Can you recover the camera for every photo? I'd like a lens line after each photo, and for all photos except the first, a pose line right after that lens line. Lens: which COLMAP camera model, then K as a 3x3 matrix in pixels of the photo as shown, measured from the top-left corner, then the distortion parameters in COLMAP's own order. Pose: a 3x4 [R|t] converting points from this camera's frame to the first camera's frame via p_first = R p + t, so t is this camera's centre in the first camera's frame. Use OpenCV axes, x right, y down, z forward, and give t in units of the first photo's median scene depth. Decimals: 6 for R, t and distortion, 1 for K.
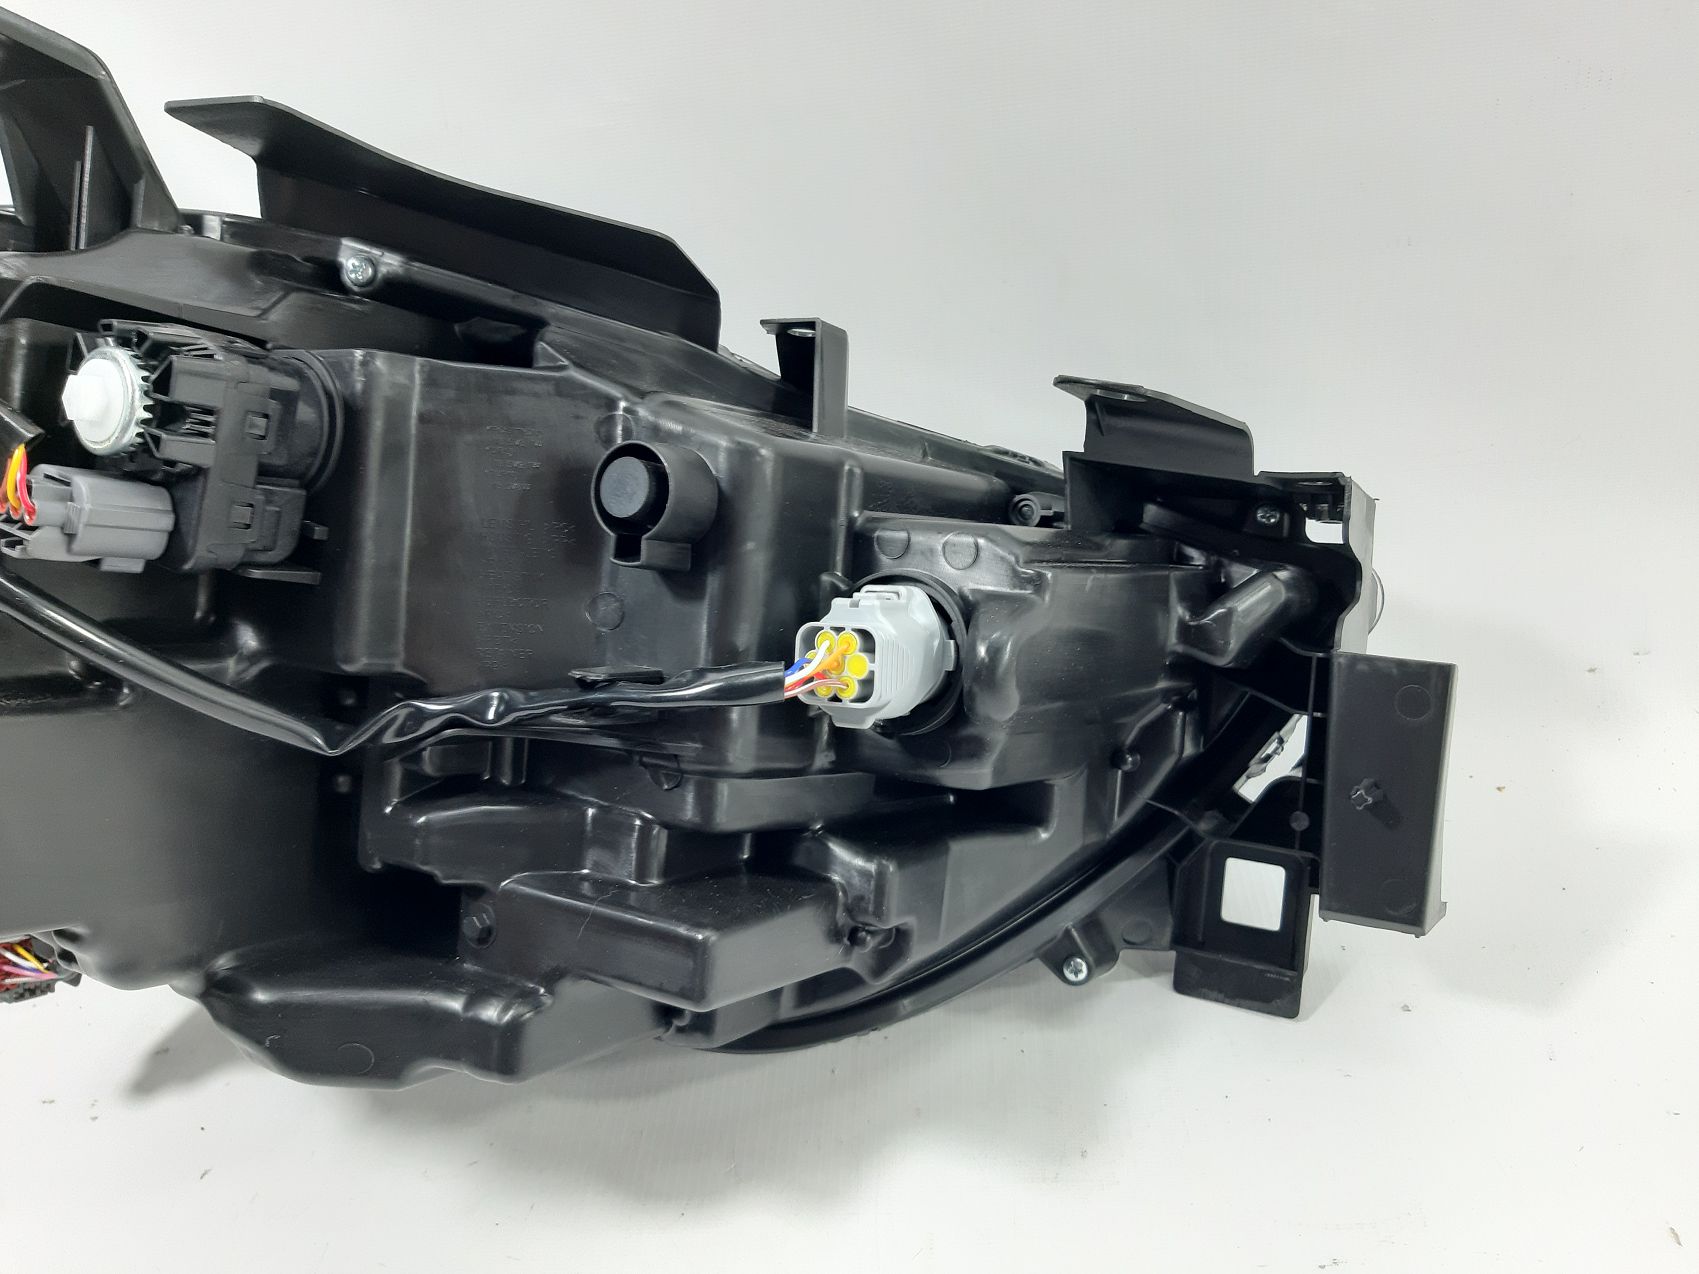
lens RADIAL K [[1355.1, 0, 849.5], [0, 1355.1, 637.0], [0, 0, 1]] dist [0.112781, -0.240706]
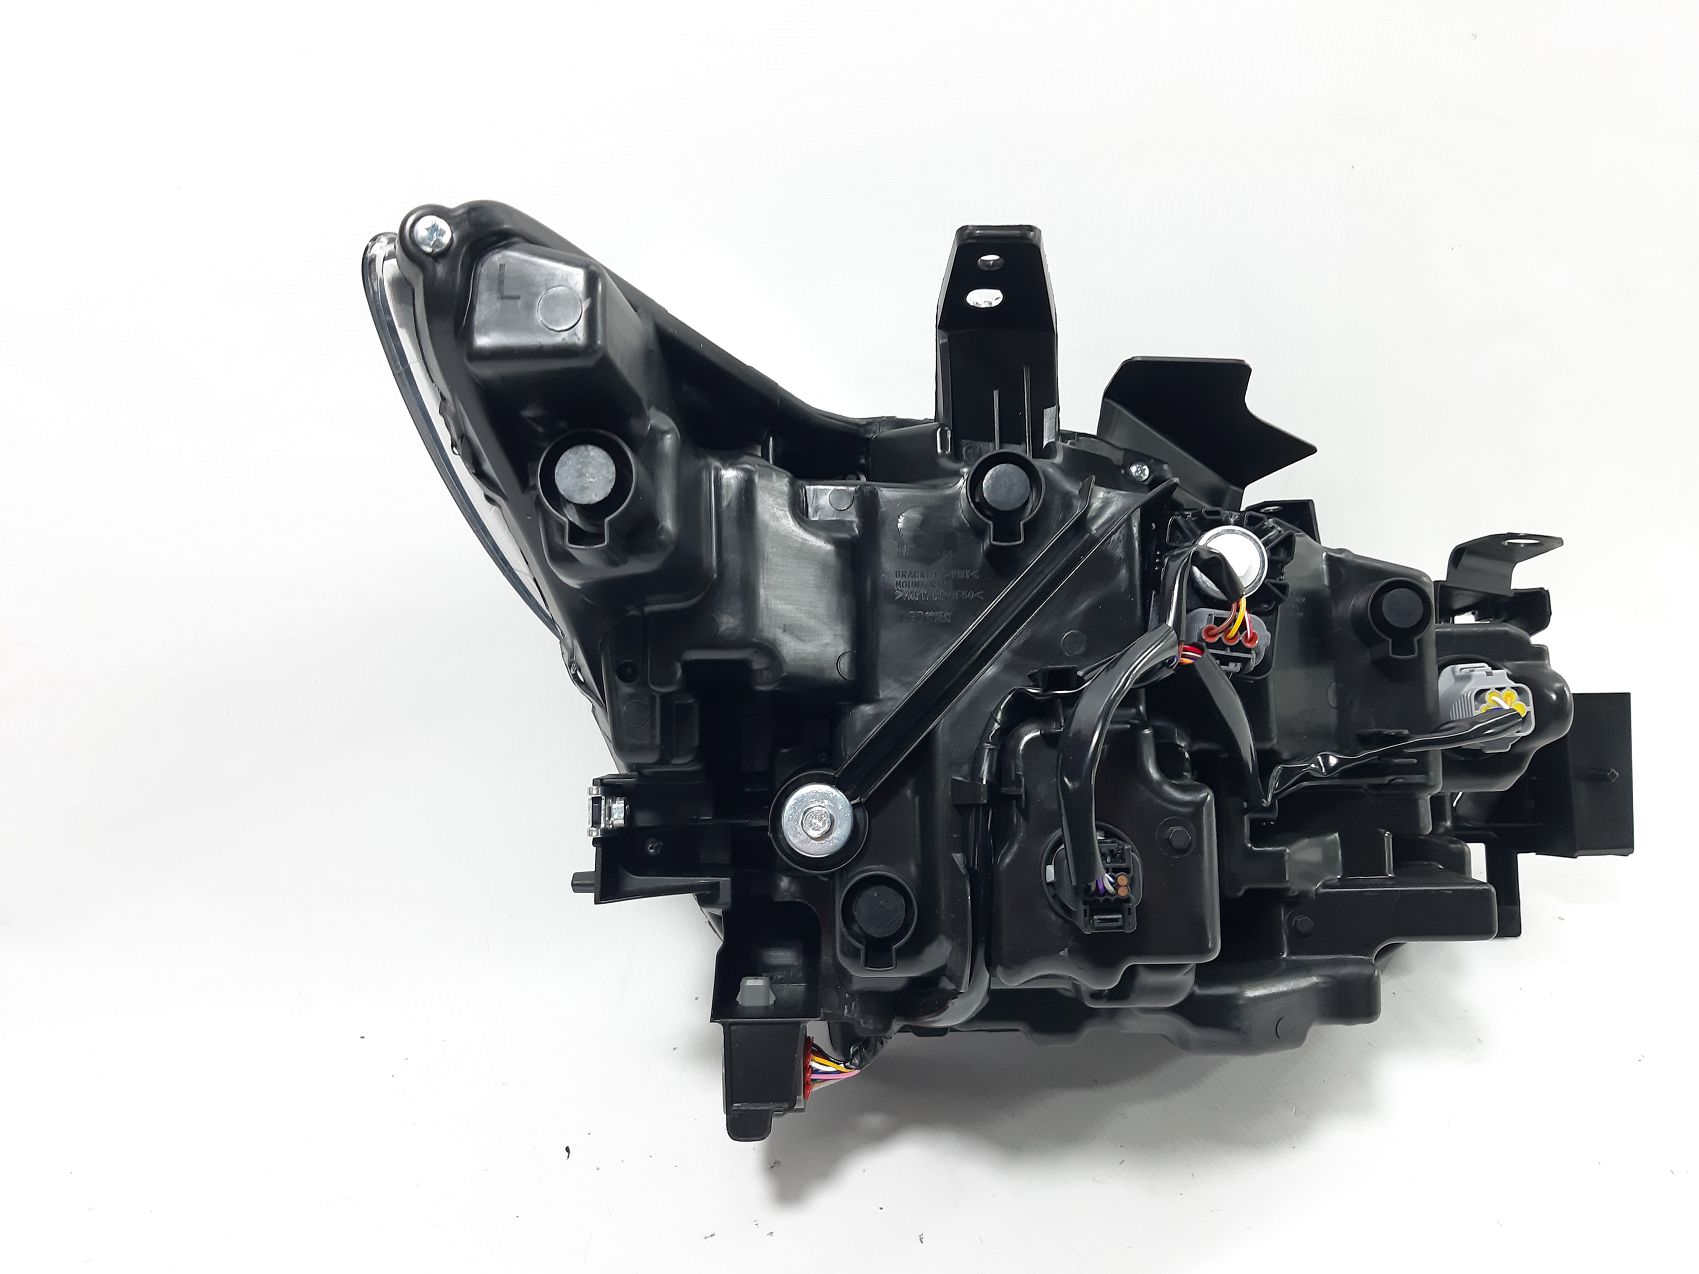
lens RADIAL K [[1355.1, 0, 849.5], [0, 1355.1, 637.0], [0, 0, 1]] dist [0.112781, -0.240706]
pose [[0.869820, -0.059560, 0.489761, -1.196243], [0.118588, 0.988823, -0.090361, -0.008752], [-0.478905, 0.136678, 0.867162, -0.040300]]
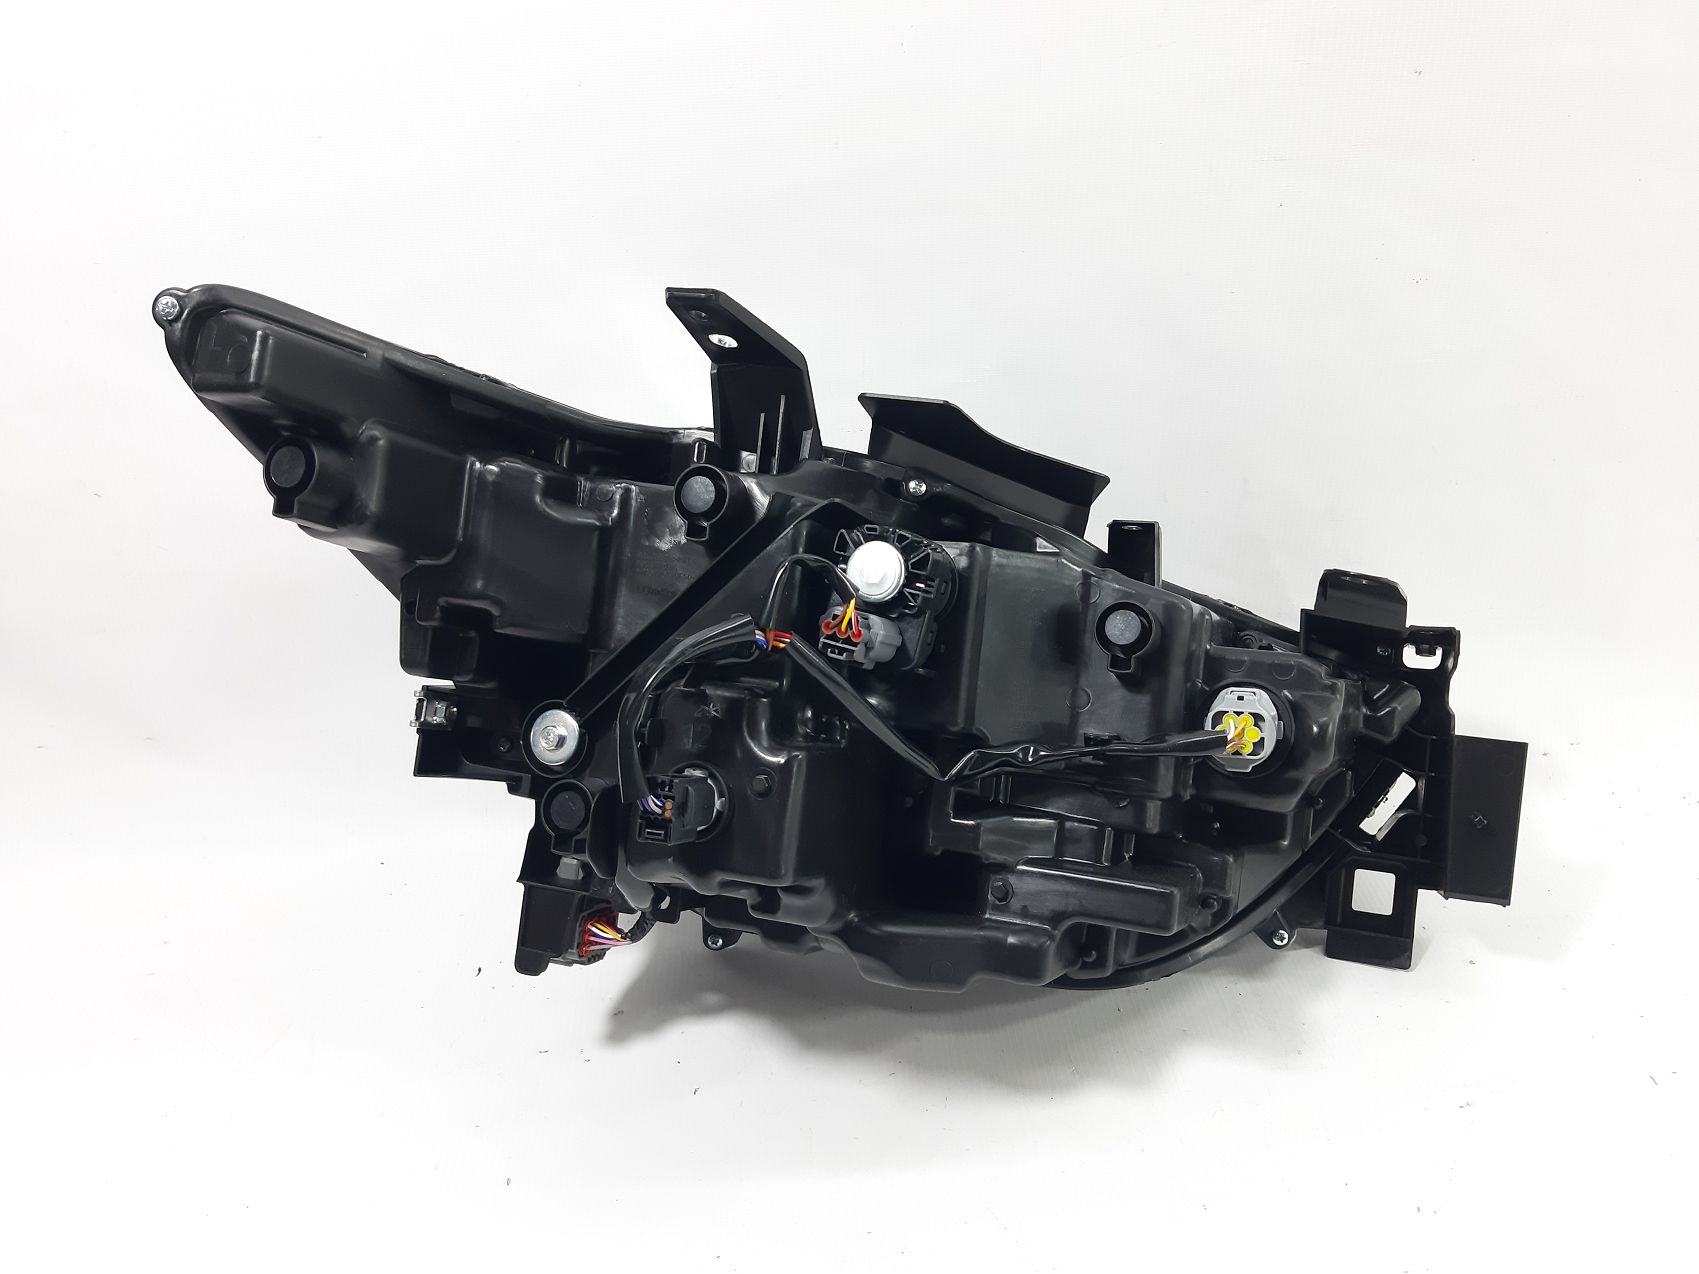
lens RADIAL K [[1350.3, 0, 834.8], [0, 1350.3, 637.2], [0, 0, 1]] dist [0.108665, -0.198084]
pose [[0.985857, 0.031270, 0.164643, -0.653873], [-0.019021, 0.996968, -0.075457, 0.031770], [-0.166503, 0.071258, 0.983463, -0.510380]]
